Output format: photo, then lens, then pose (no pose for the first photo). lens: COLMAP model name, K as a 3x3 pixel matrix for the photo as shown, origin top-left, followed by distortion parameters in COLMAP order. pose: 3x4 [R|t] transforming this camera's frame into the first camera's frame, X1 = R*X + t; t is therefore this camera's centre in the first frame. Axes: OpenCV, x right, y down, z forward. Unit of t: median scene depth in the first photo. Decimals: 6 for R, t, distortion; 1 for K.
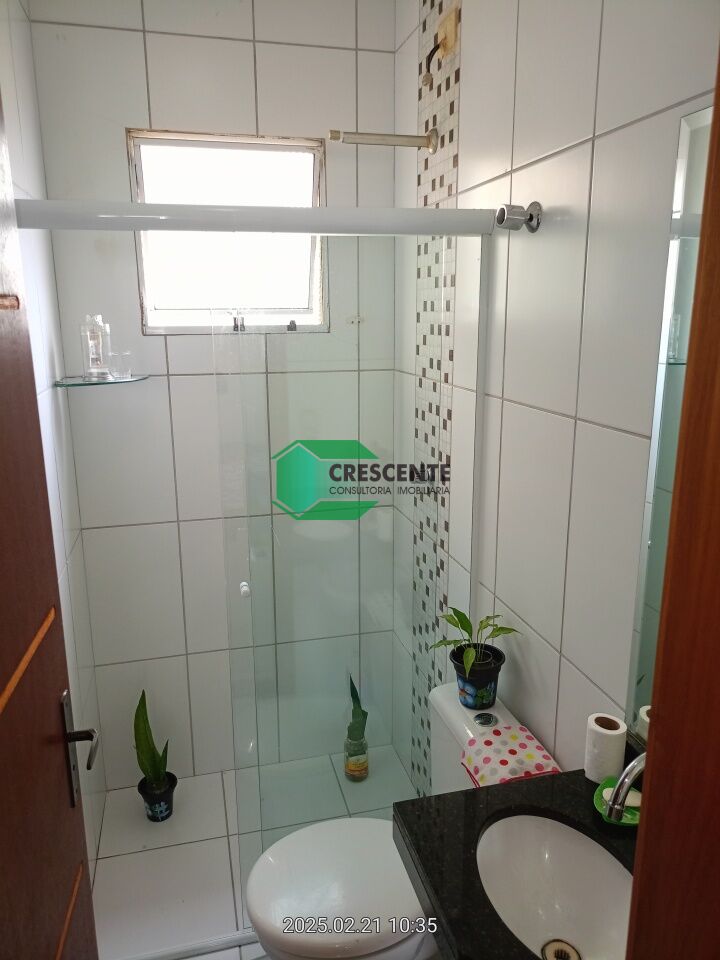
lens RADIAL K [[706.1, 0, 359.8], [0, 706.1, 475.6], [0, 0, 1]] dist [-0.001794, -0.003321]
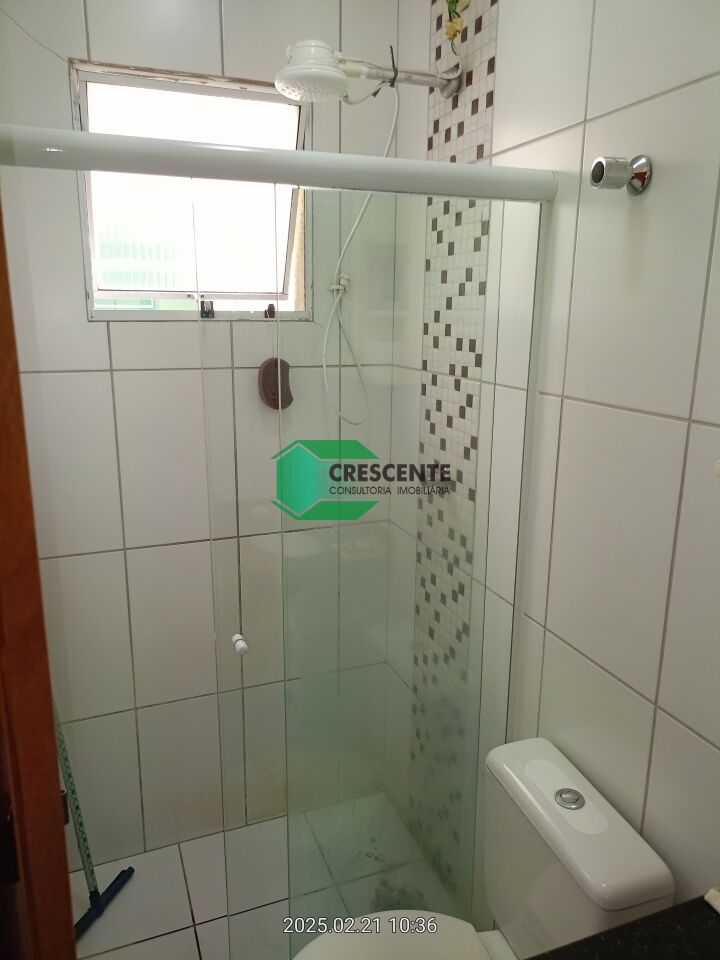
lens RADIAL K [[676.1, 0, 361.2], [0, 676.1, 457.1], [0, 0, 1]] dist [0.004582, 0.002651]
pose [[0.987935, -0.020441, 0.153514, -0.121634], [0.022872, 0.999639, -0.014089, -0.024183], [-0.153170, 0.017430, 0.988046, 0.186627]]
